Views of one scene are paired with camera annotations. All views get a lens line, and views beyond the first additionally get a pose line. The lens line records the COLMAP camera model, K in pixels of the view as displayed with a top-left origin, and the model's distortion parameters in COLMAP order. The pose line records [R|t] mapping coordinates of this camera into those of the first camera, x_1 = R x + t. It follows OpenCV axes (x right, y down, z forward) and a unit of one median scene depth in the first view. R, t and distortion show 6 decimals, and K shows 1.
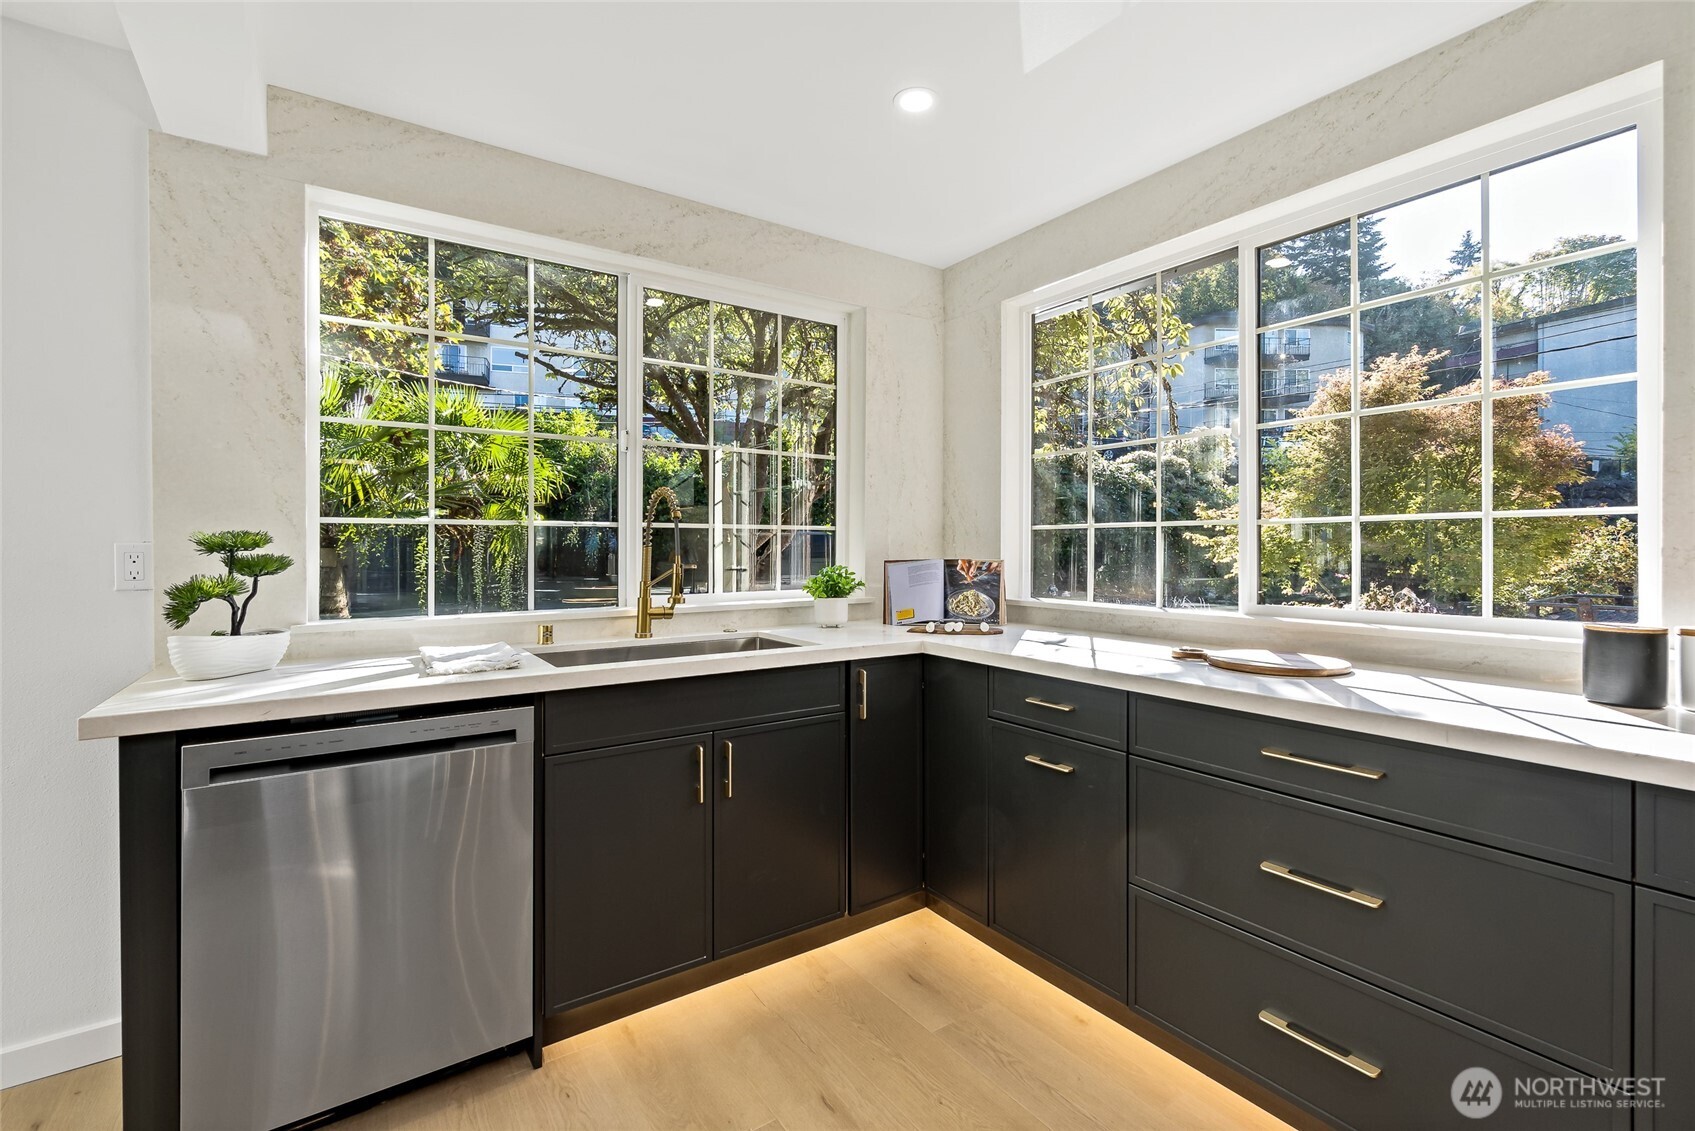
lens RADIAL K [[737.1, 0, 850.4], [0, 737.1, 555.3], [0, 0, 1]] dist [-0.001620, -0.000129]
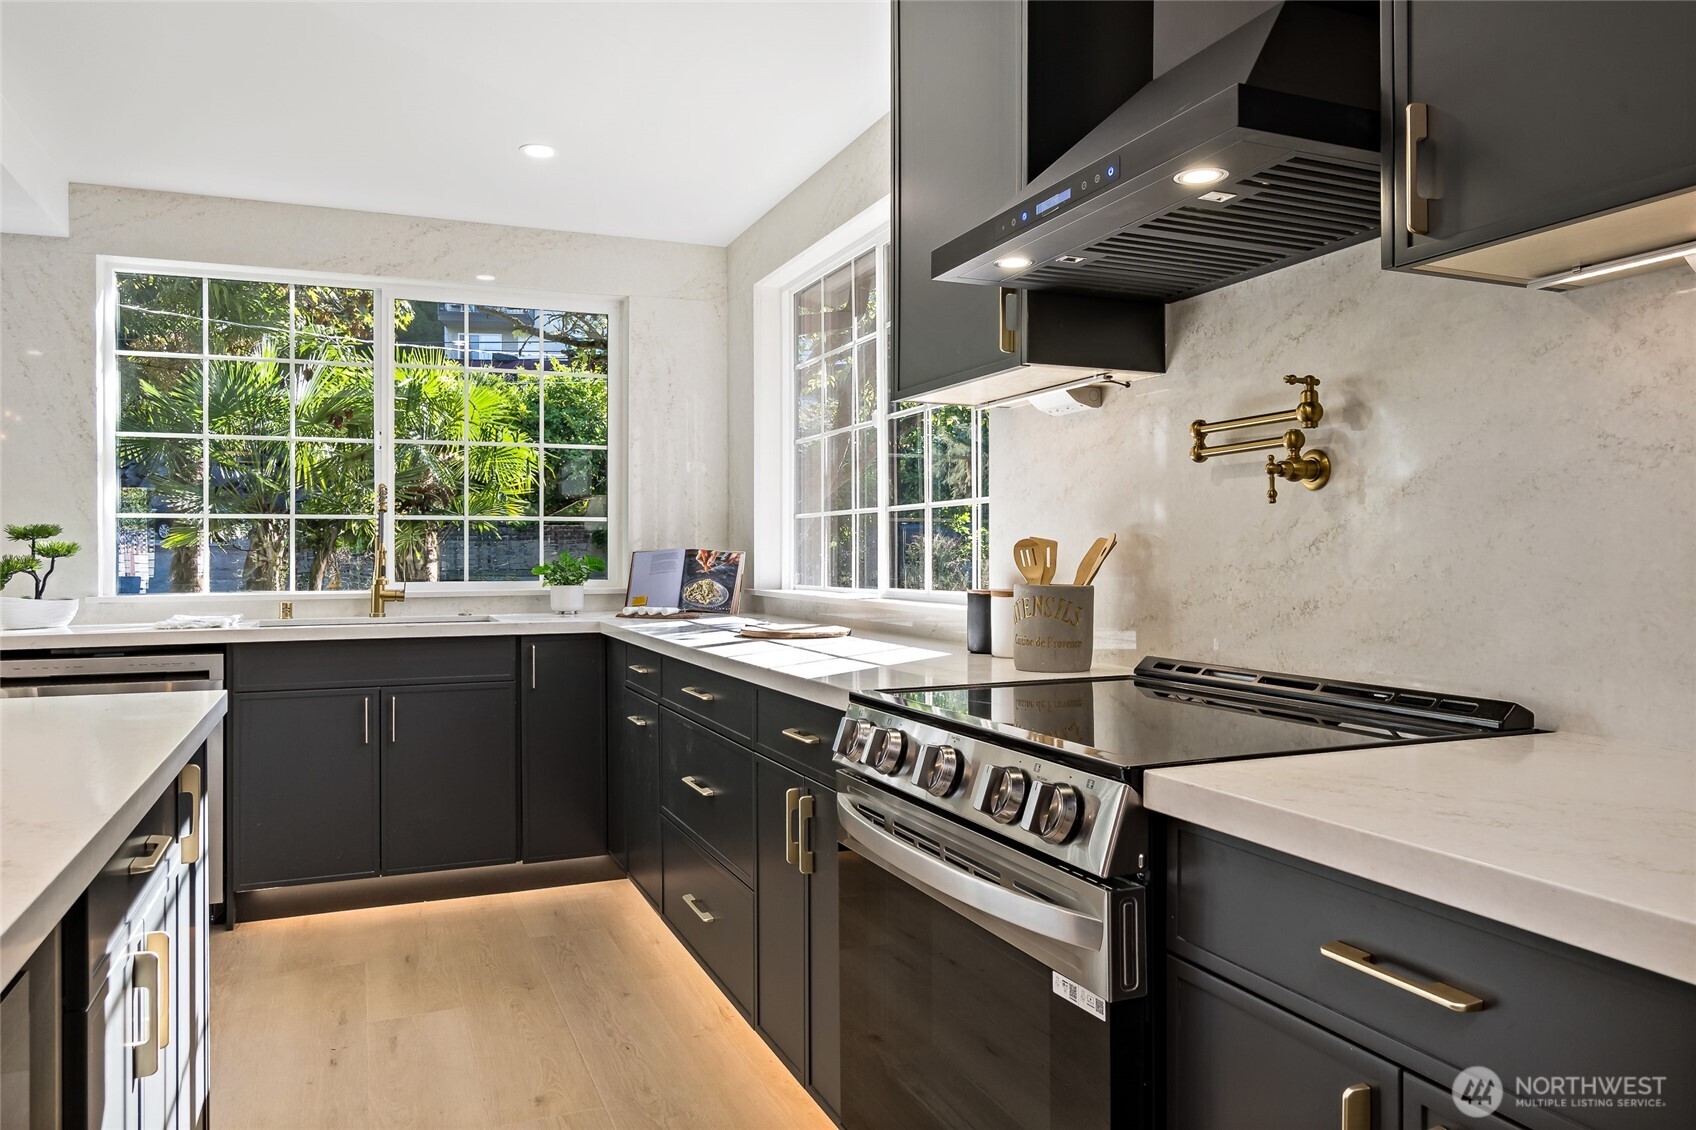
lens RADIAL K [[1143.6, 0, 848.0], [0, 1143.6, 565.0], [0, 0, 1]] dist [0.000431, -0.002254]
pose [[0.977748, 0.000080, -0.209783, 0.866728], [0.000225, 0.999999, 0.001430, 0.032594], [0.209783, -0.001445, 0.977747, -0.611404]]
